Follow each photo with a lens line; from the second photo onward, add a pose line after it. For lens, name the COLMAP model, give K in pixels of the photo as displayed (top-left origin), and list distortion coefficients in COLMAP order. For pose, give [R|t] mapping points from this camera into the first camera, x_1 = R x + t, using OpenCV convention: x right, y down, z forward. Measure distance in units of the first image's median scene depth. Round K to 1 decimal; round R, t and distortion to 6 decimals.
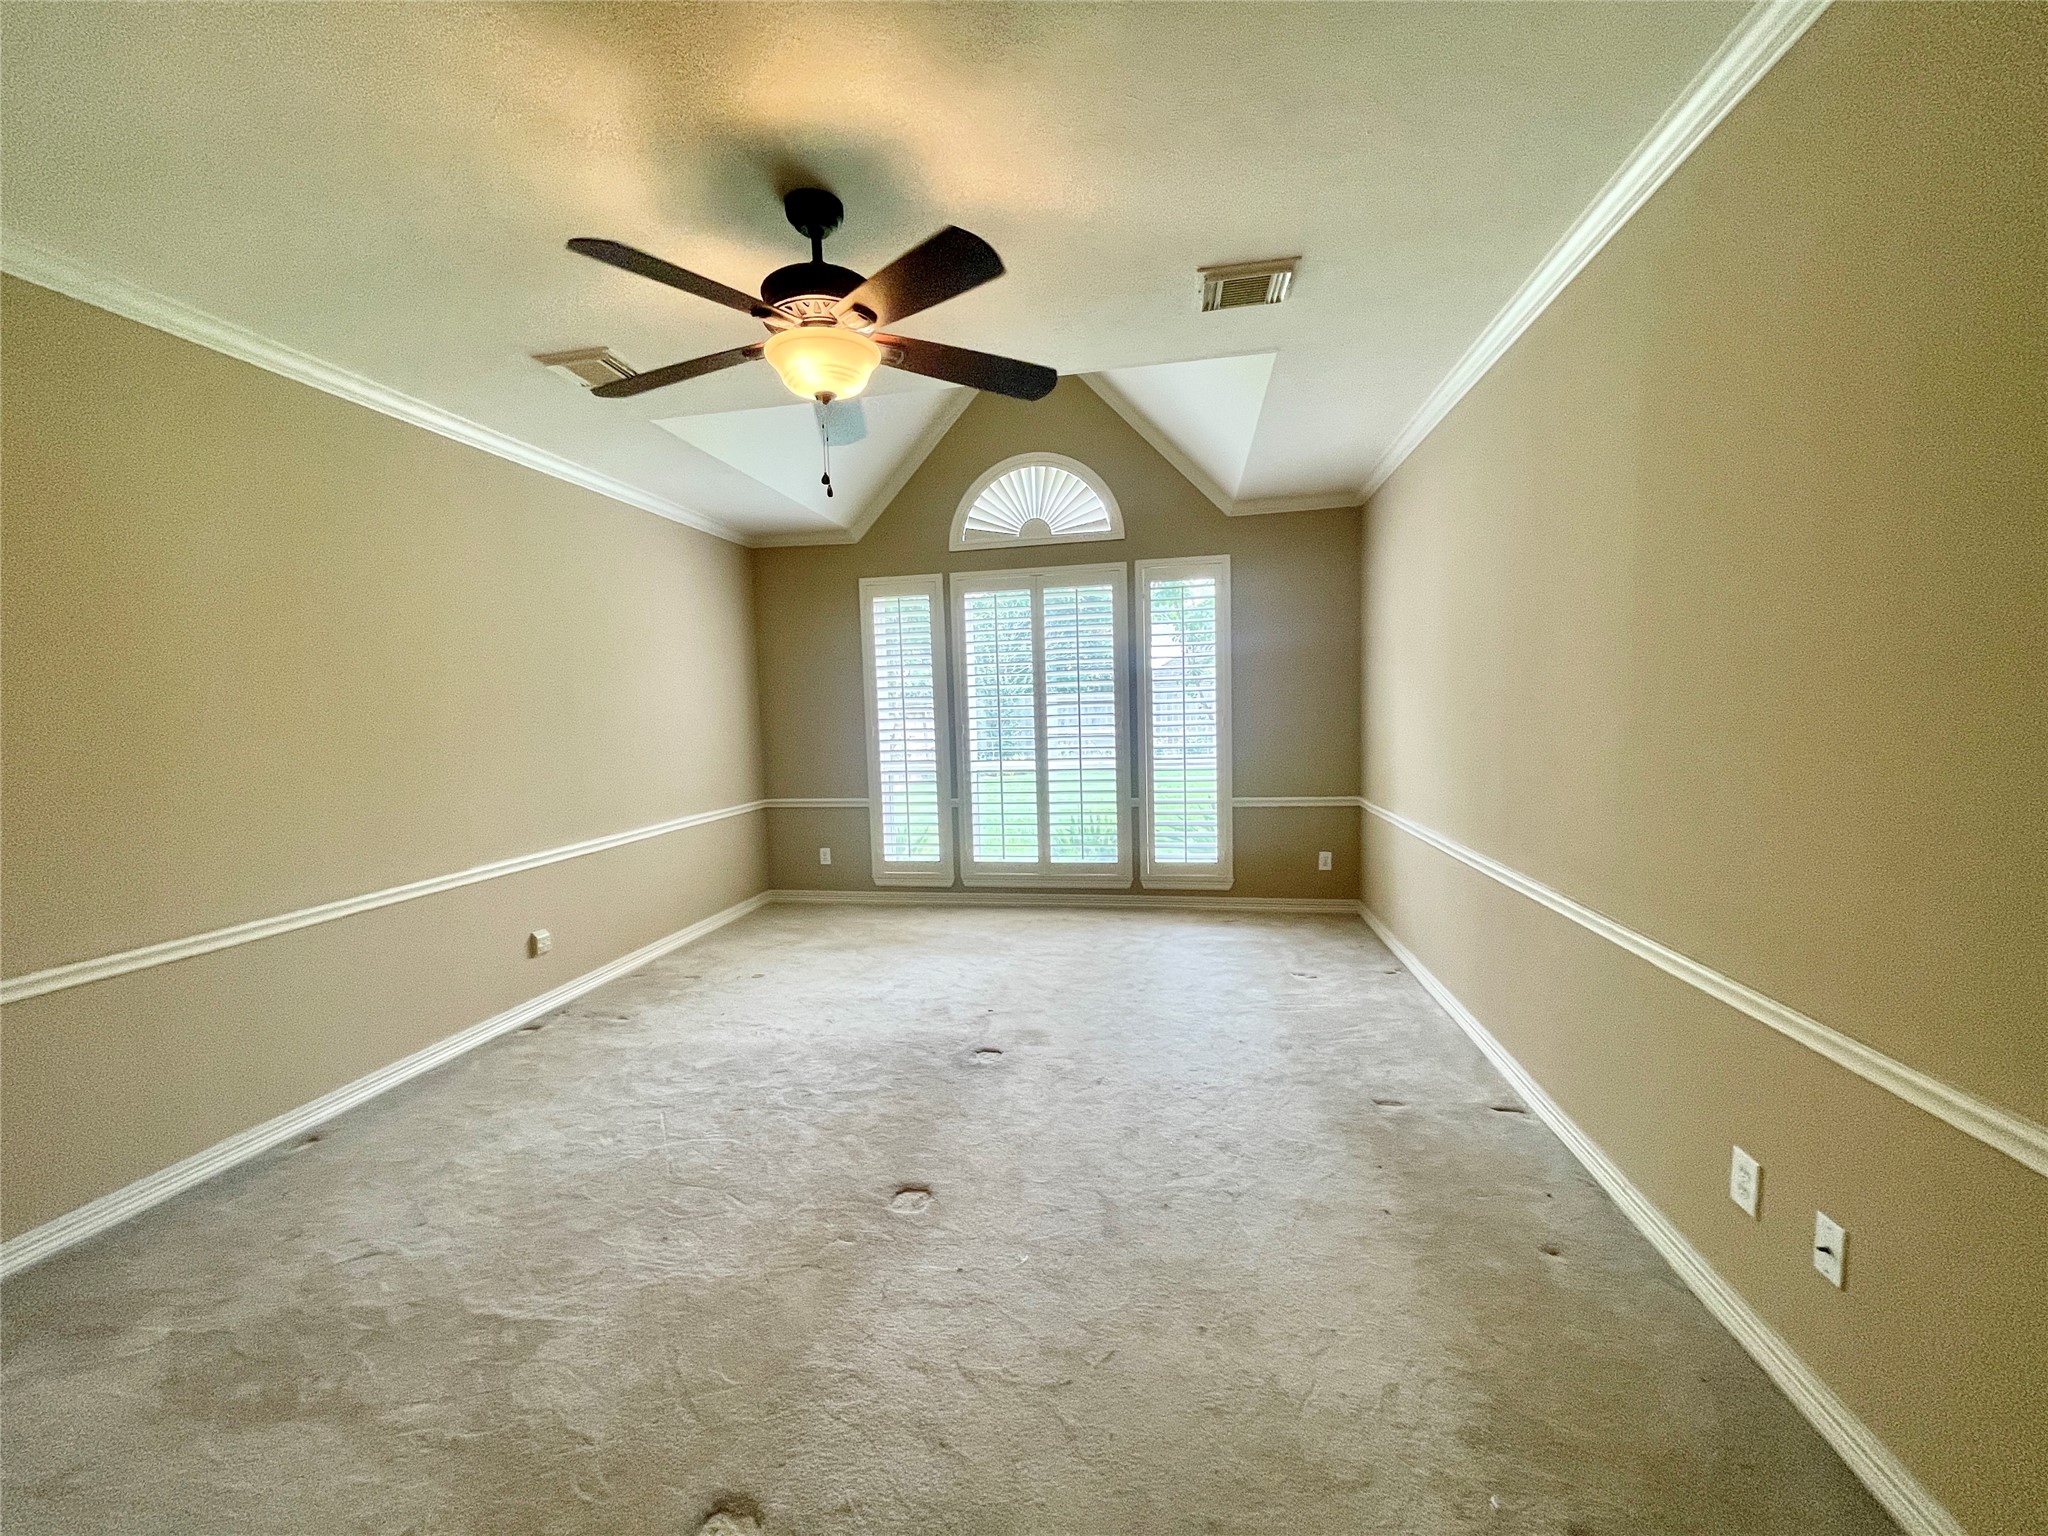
lens RADIAL K [[831.8, 0, 1023.3], [0, 831.8, 776.1], [0, 0, 1]] dist [-0.001887, 0.001385]
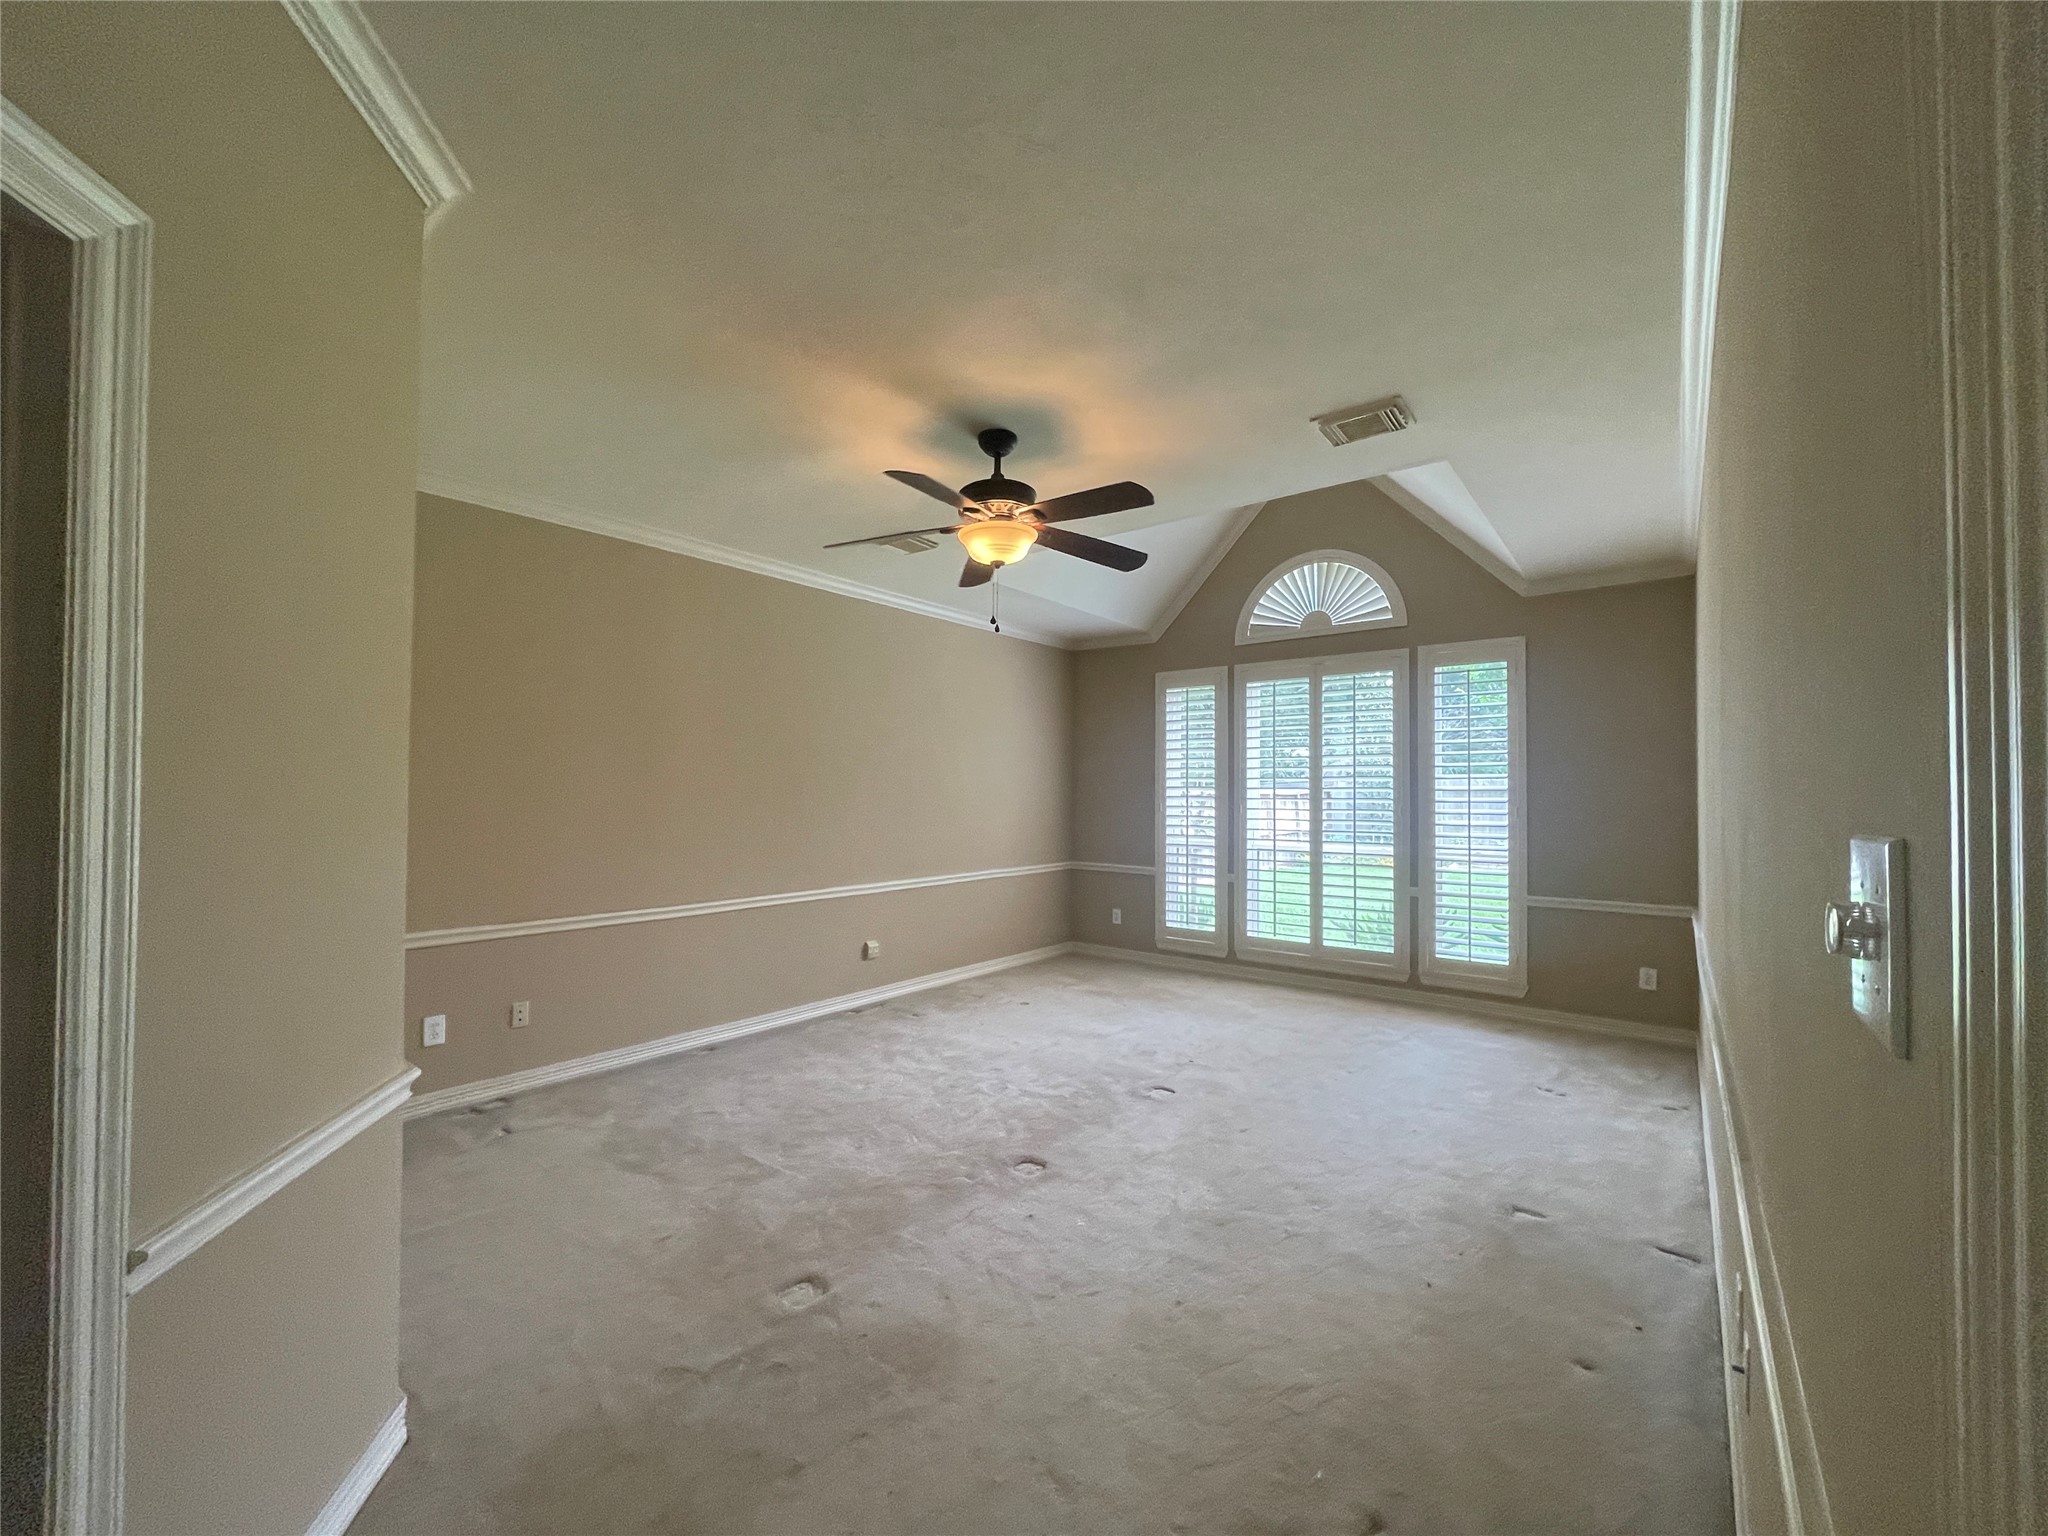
lens RADIAL K [[831.8, 0, 1020.5], [0, 831.8, 772.7], [0, 0, 1]] dist [-0.001887, 0.001385]
pose [[0.885996, 0.022628, -0.463141, 0.193630], [-0.069314, 0.994050, -0.084031, 0.007892], [0.458484, 0.106553, 0.882292, -0.085459]]
